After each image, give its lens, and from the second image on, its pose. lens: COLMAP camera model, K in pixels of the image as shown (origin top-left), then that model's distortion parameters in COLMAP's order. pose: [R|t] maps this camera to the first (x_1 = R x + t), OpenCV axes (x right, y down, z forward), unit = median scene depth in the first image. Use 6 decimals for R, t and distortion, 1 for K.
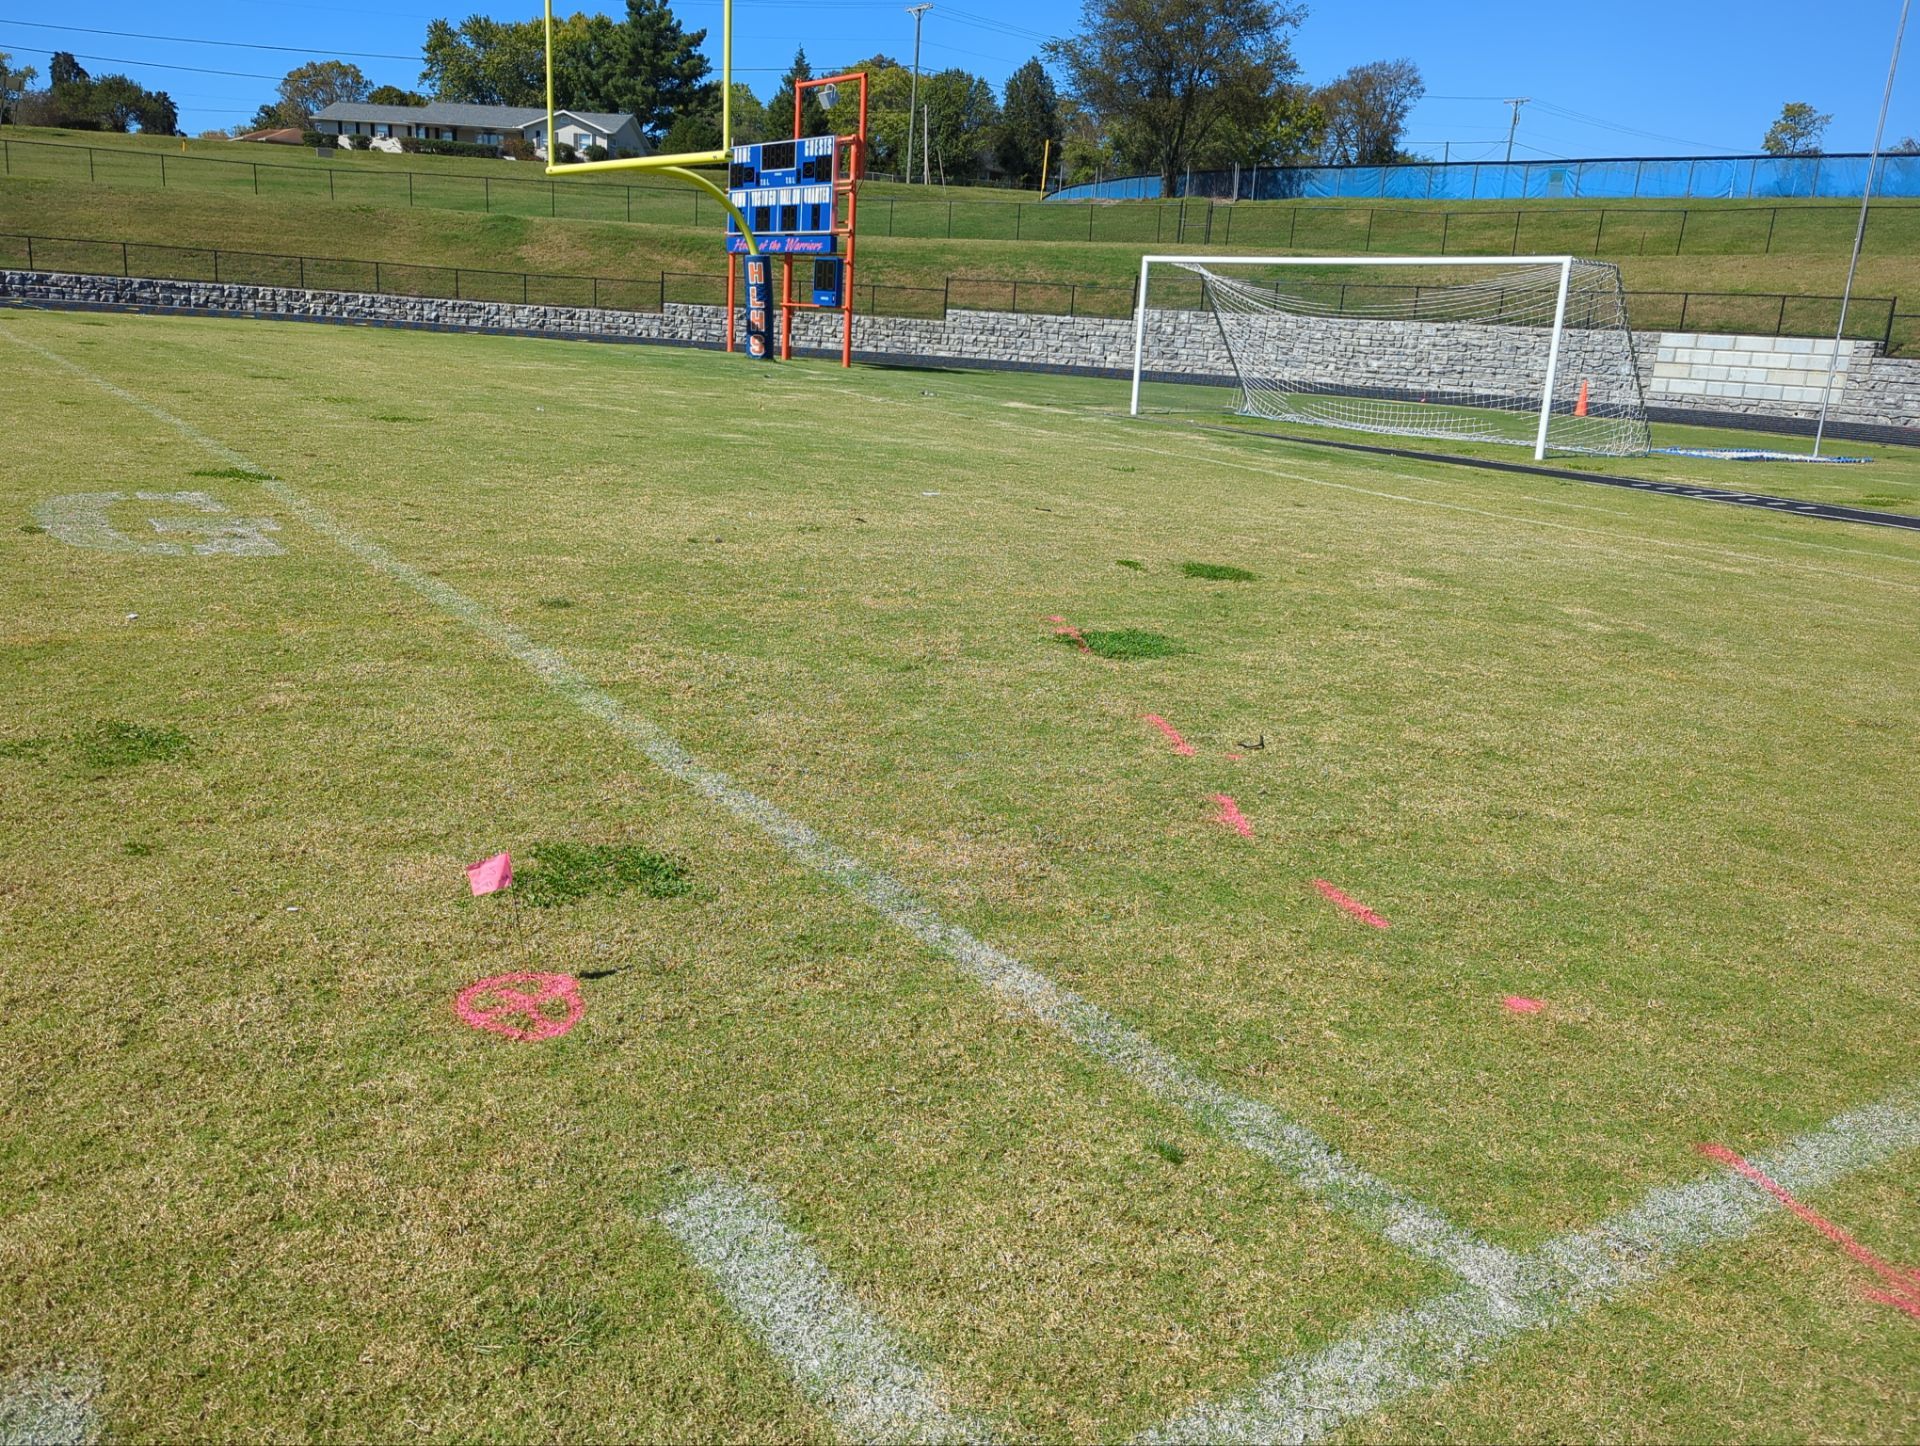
lens RADIAL K [[1591.7, 0, 957.5], [0, 1591.7, 697.4], [0, 0, 1]] dist [0.060270, -0.039924]
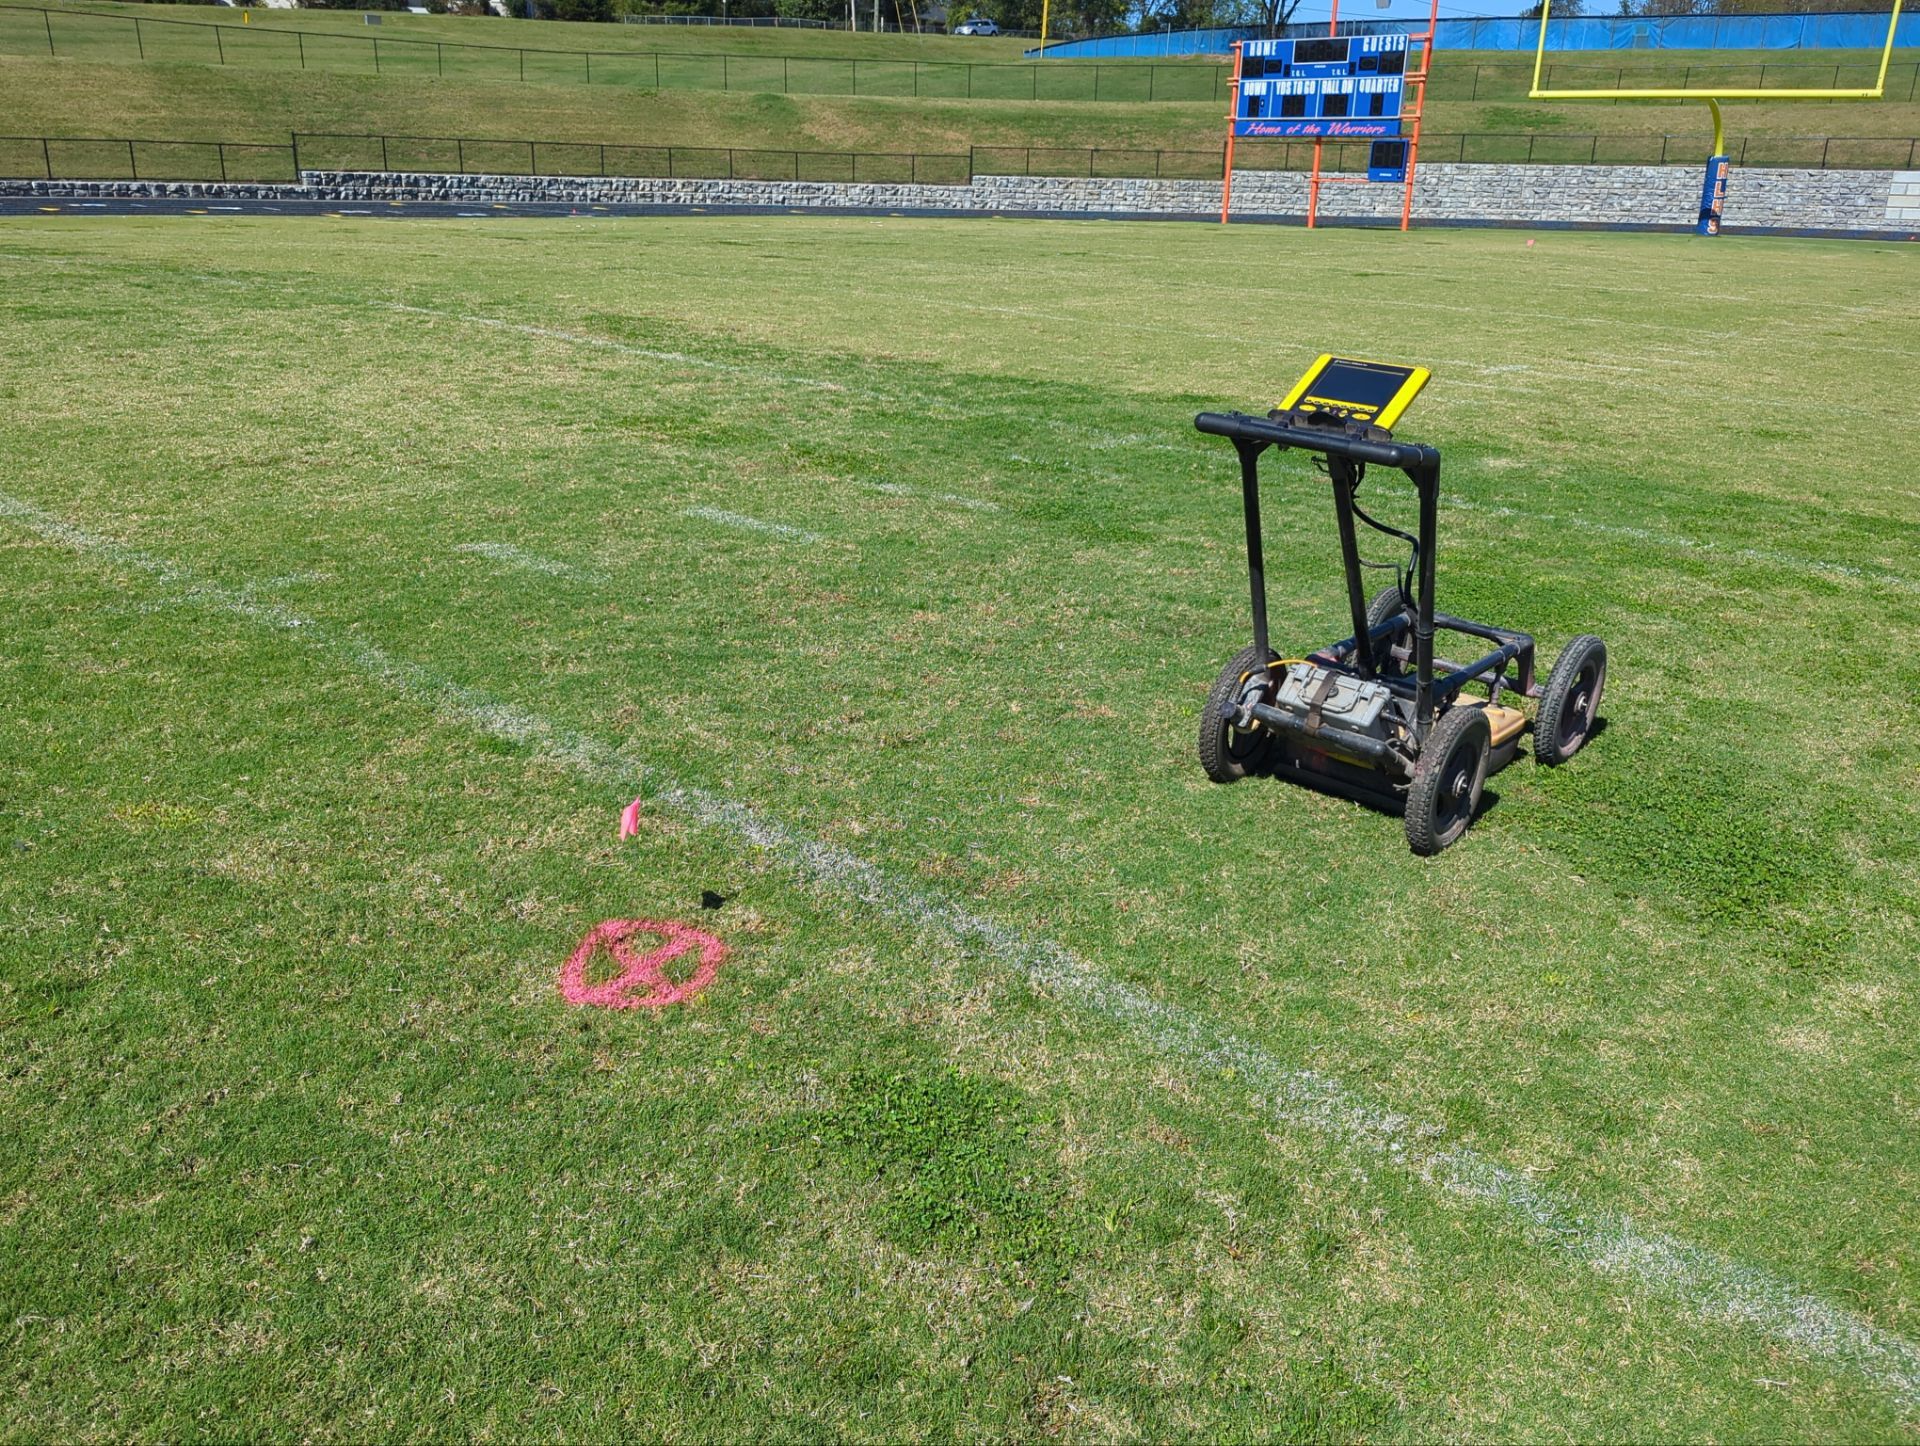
lens RADIAL K [[1573.8, 0, 953.1], [0, 1573.8, 711.6], [0, 0, 1]] dist [0.057986, -0.049290]
pose [[0.972480, -0.109655, 0.205569, -0.490906], [0.086252, 0.989073, 0.119563, -0.016668], [-0.216434, -0.098542, 0.971311, -0.086062]]
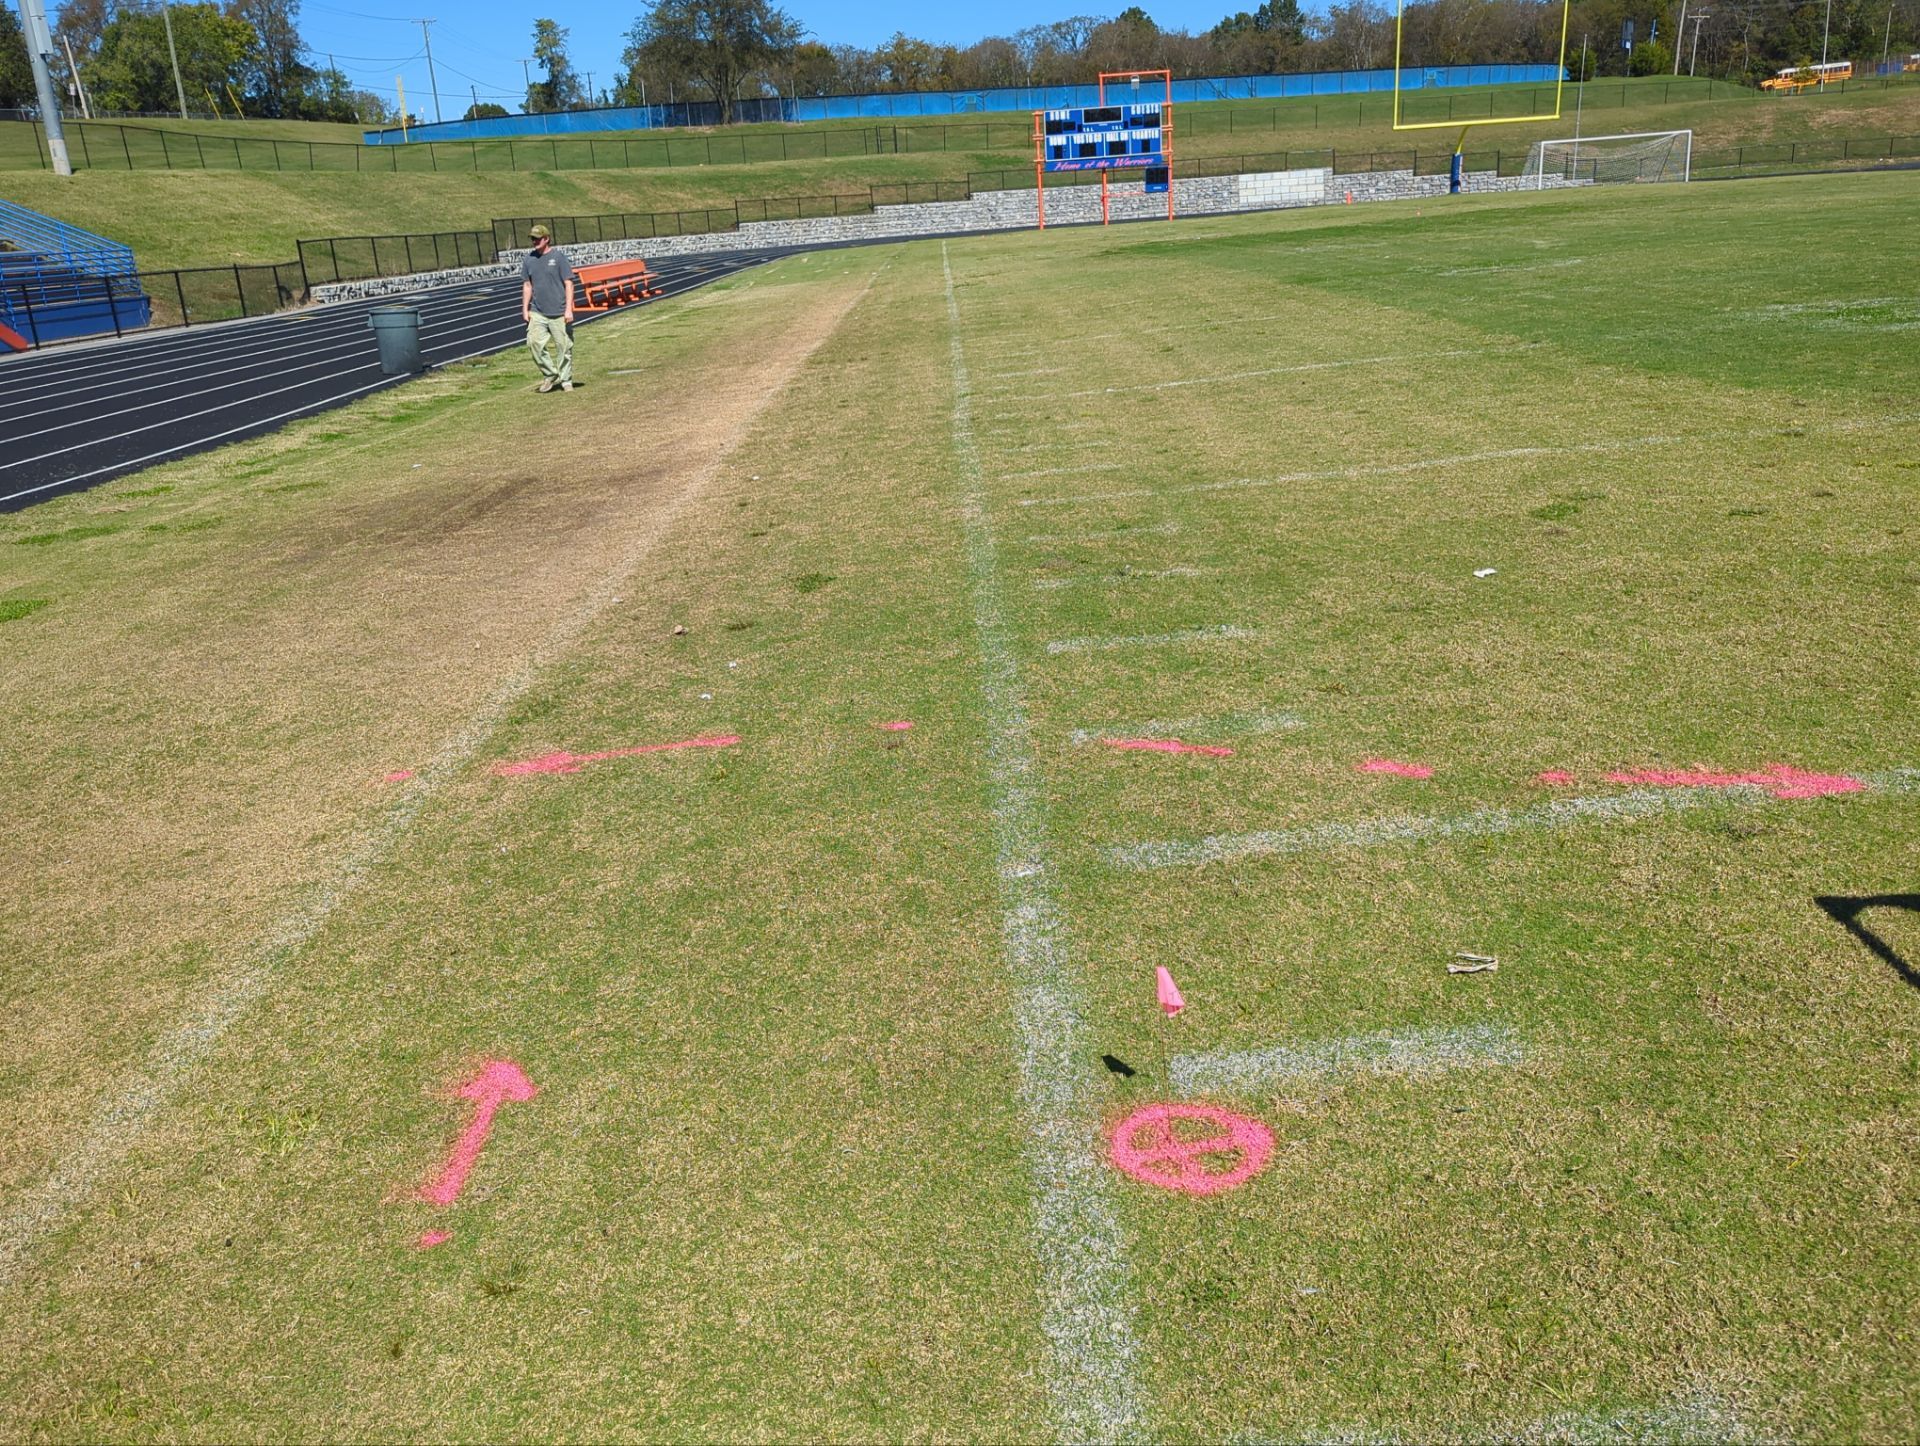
lens RADIAL K [[1570.0, 0, 937.0], [0, 1570.0, 713.1], [0, 0, 1]] dist [0.064288, -0.053754]
pose [[0.562346, -0.341804, 0.752952, -1.357632], [0.282154, 0.935237, 0.213825, -0.100432], [-0.777275, 0.092204, 0.622368, 0.053058]]
